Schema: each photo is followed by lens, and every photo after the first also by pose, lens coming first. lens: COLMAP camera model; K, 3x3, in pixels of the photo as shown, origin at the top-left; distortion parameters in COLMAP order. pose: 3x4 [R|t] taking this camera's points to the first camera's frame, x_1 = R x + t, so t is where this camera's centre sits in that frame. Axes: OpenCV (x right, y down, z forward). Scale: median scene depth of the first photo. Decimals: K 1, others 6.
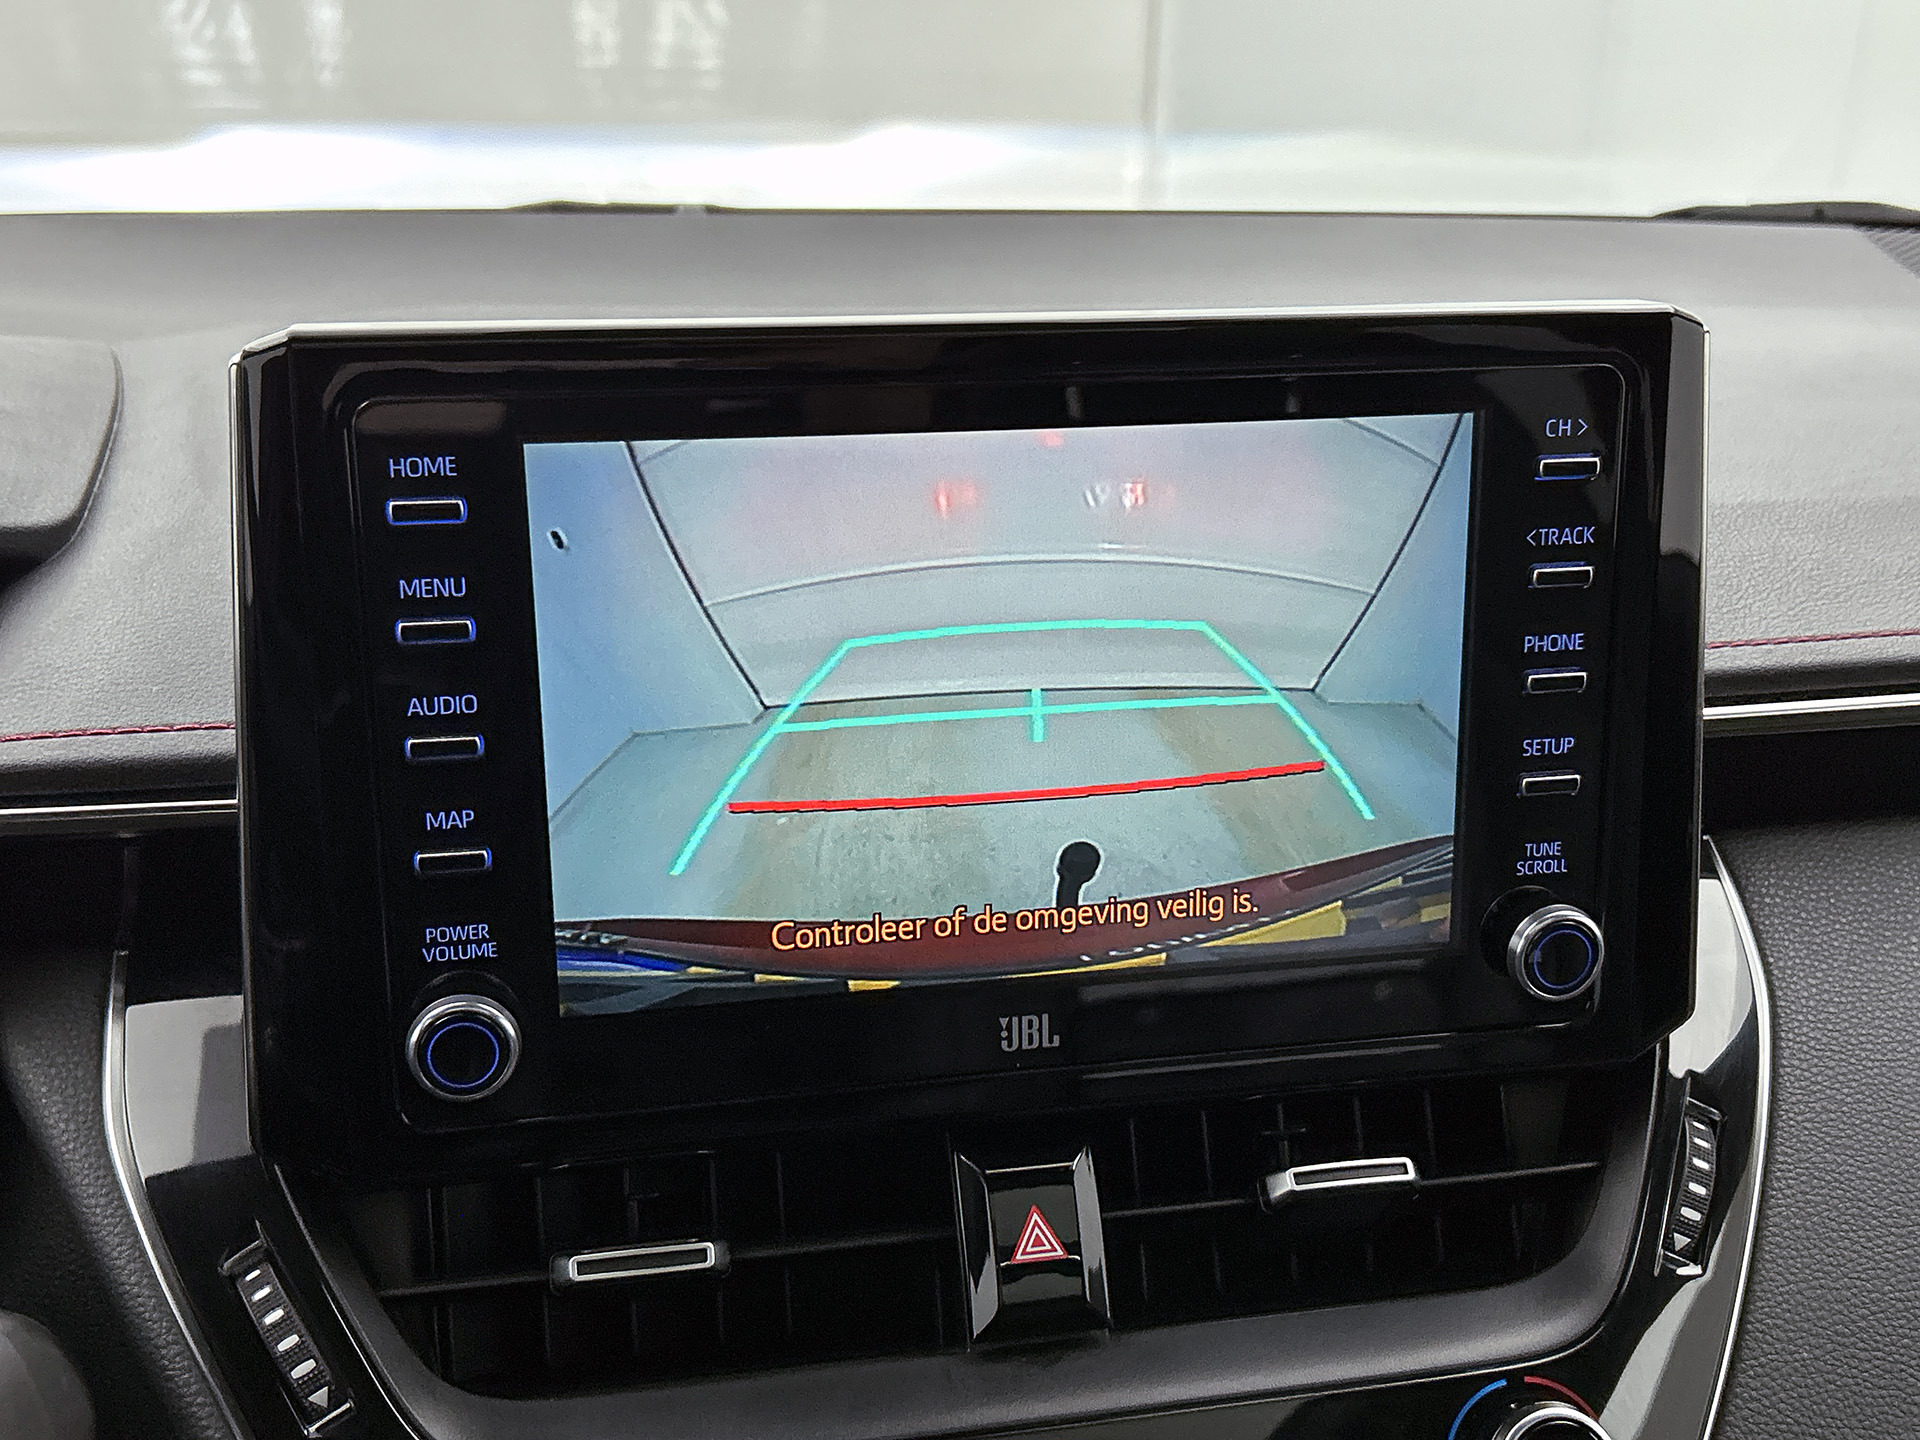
lens RADIAL K [[2125.6, 0, 953.0], [0, 2125.6, 722.2], [0, 0, 1]] dist [0.054359, 0.000000]
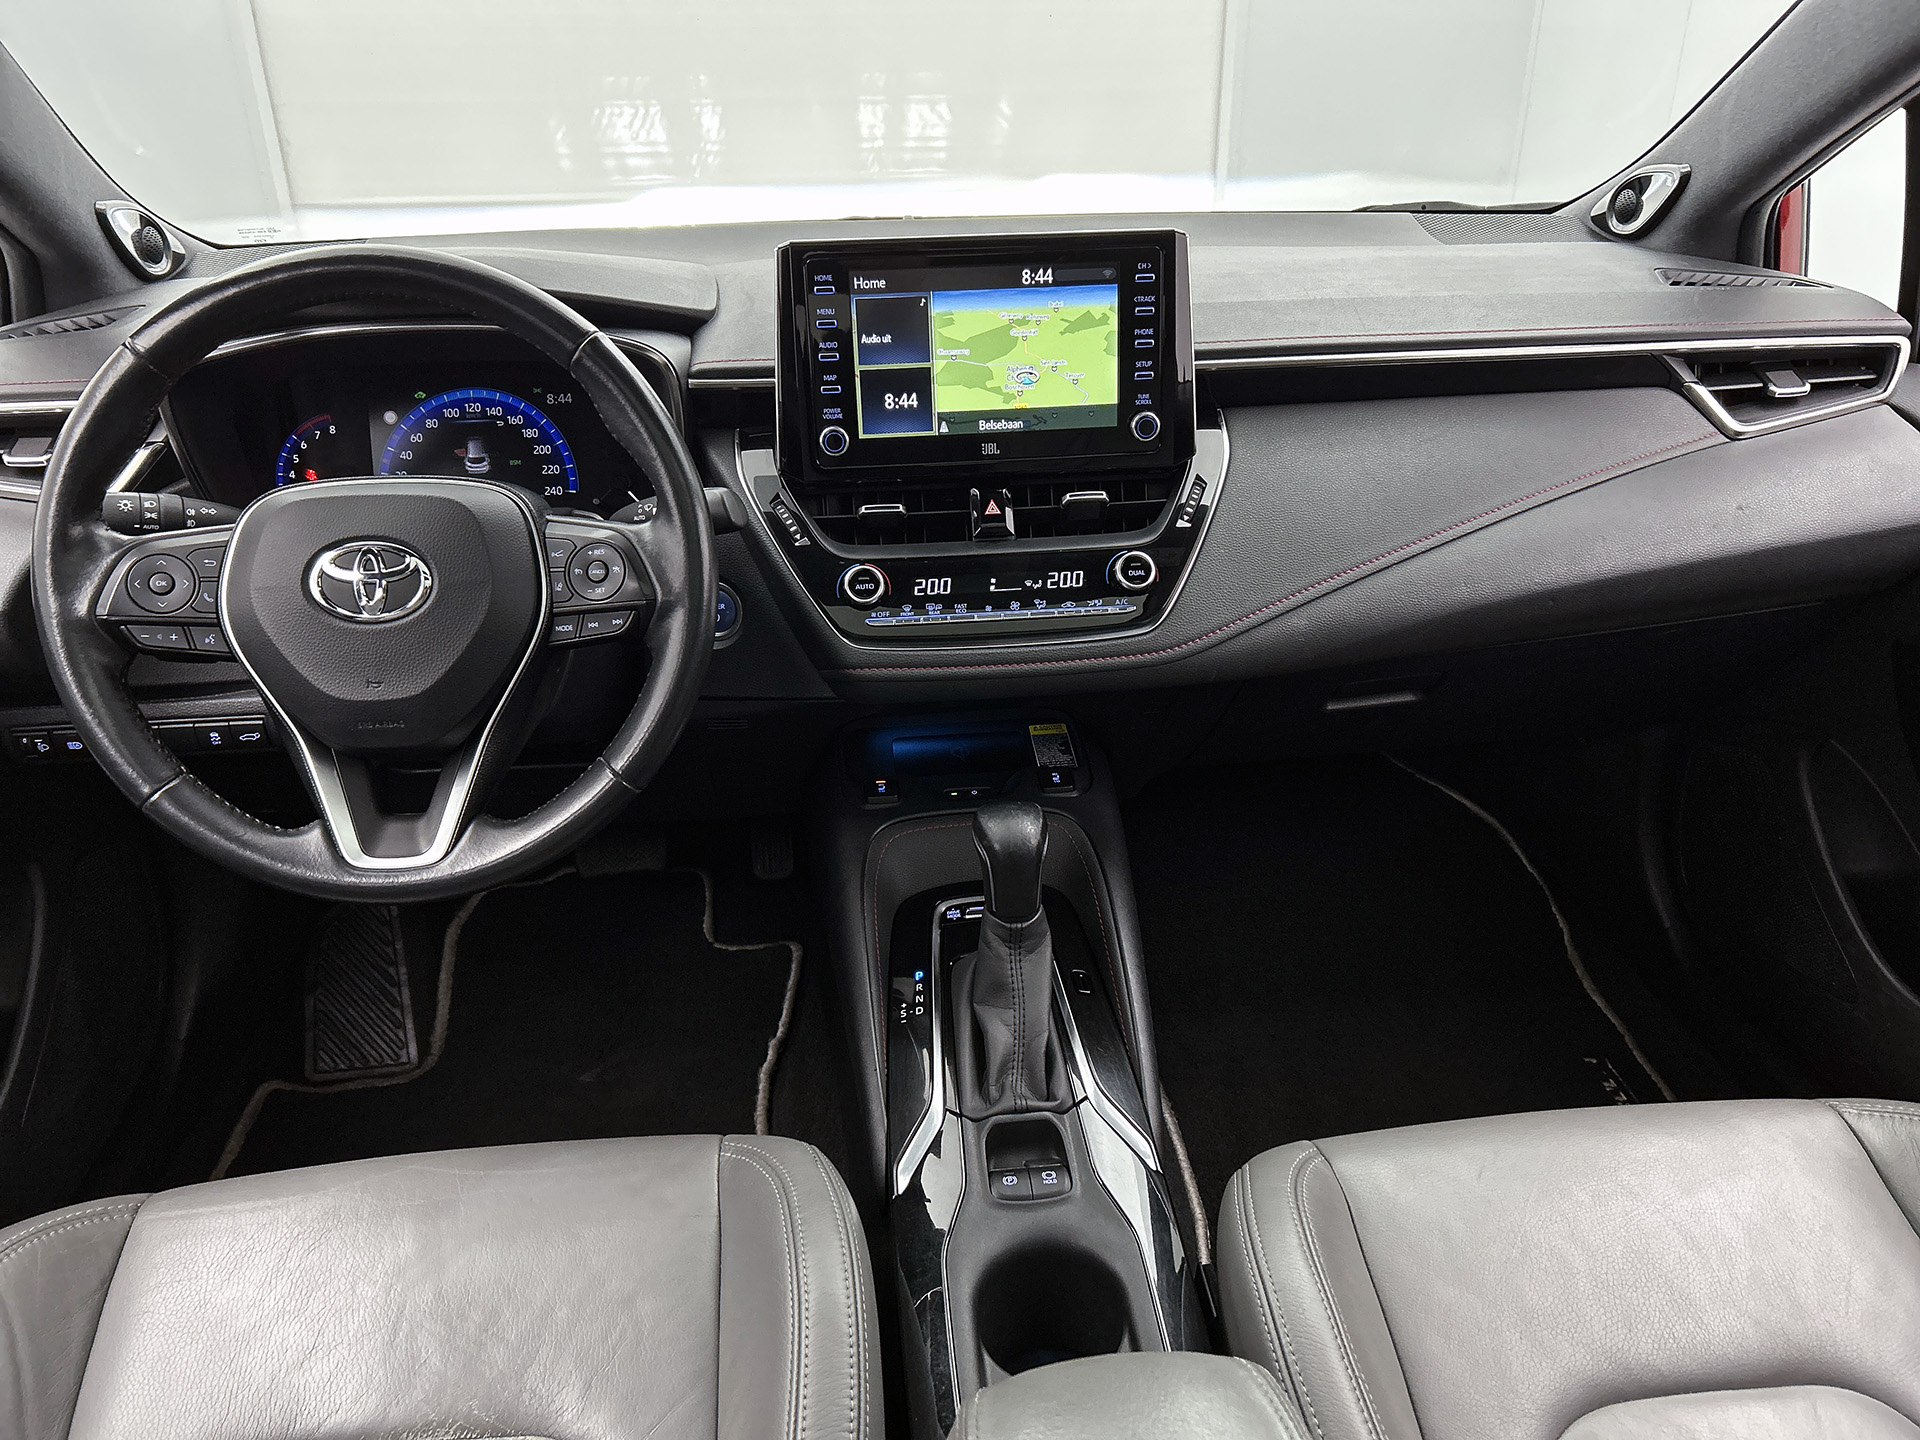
lens RADIAL K [[1523.3, 0, 948.2], [0, 1523.3, 764.6], [0, 0, 1]] dist [0.045474, -0.053402]
pose [[0.993215, 0.014075, -0.115439, 0.261315], [-0.003421, 0.995756, 0.091972, 0.429250], [0.116244, -0.090953, 0.989047, -1.526830]]
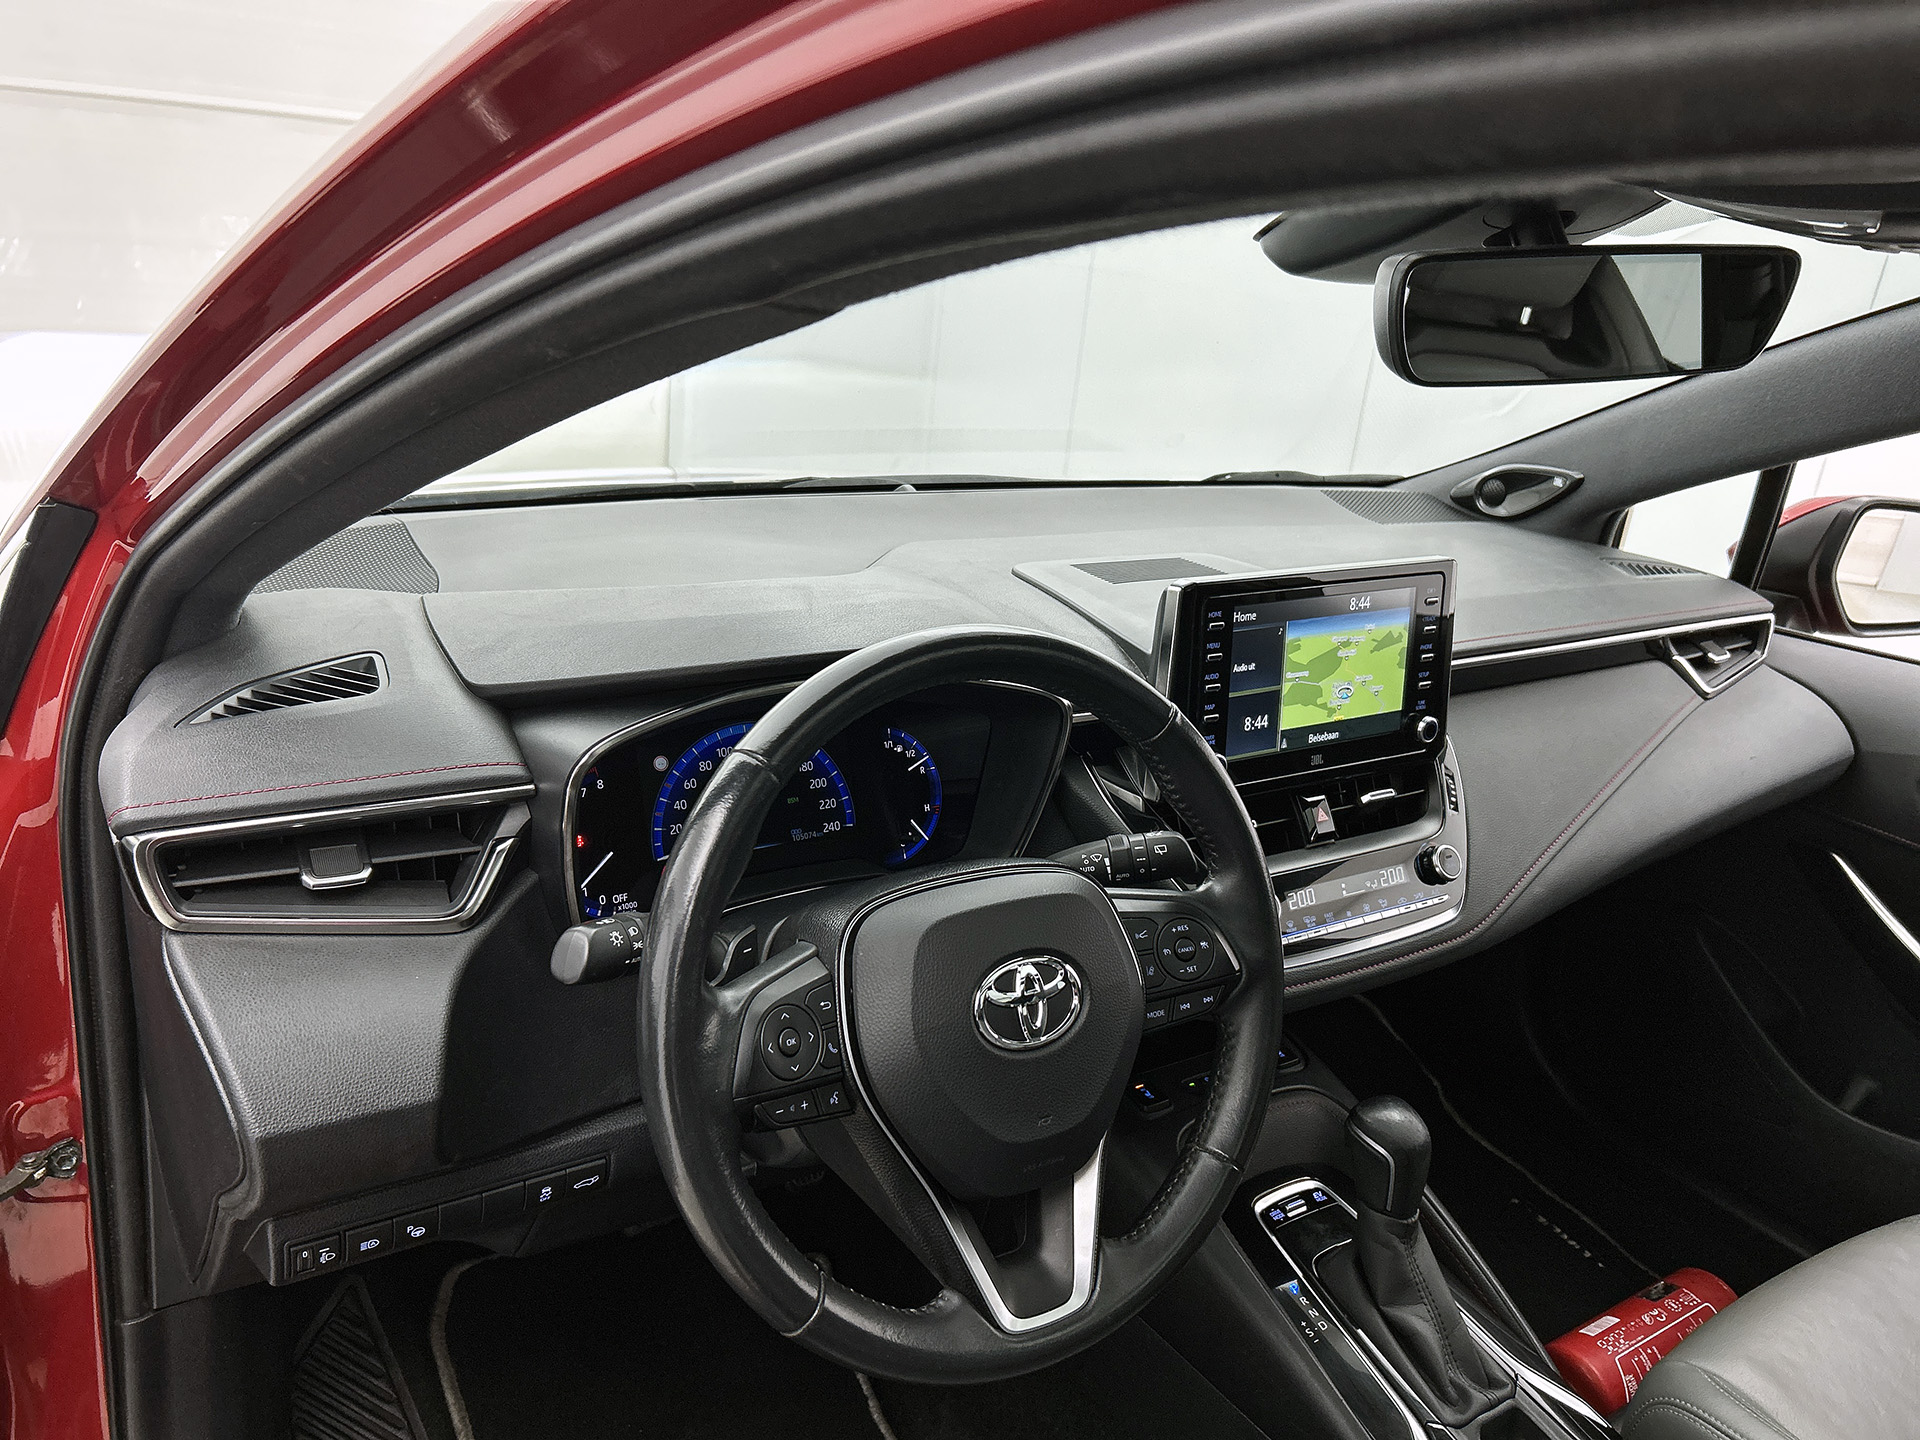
lens RADIAL K [[1523.3, 0, 1000.0], [0, 1523.3, 743.2], [0, 0, 1]] dist [0.045474, -0.053402]
pose [[0.925202, -0.071058, 0.372764, -1.438414], [0.070727, 0.997389, 0.014583, 0.039657], [-0.372827, 0.012873, 0.927812, -1.229719]]
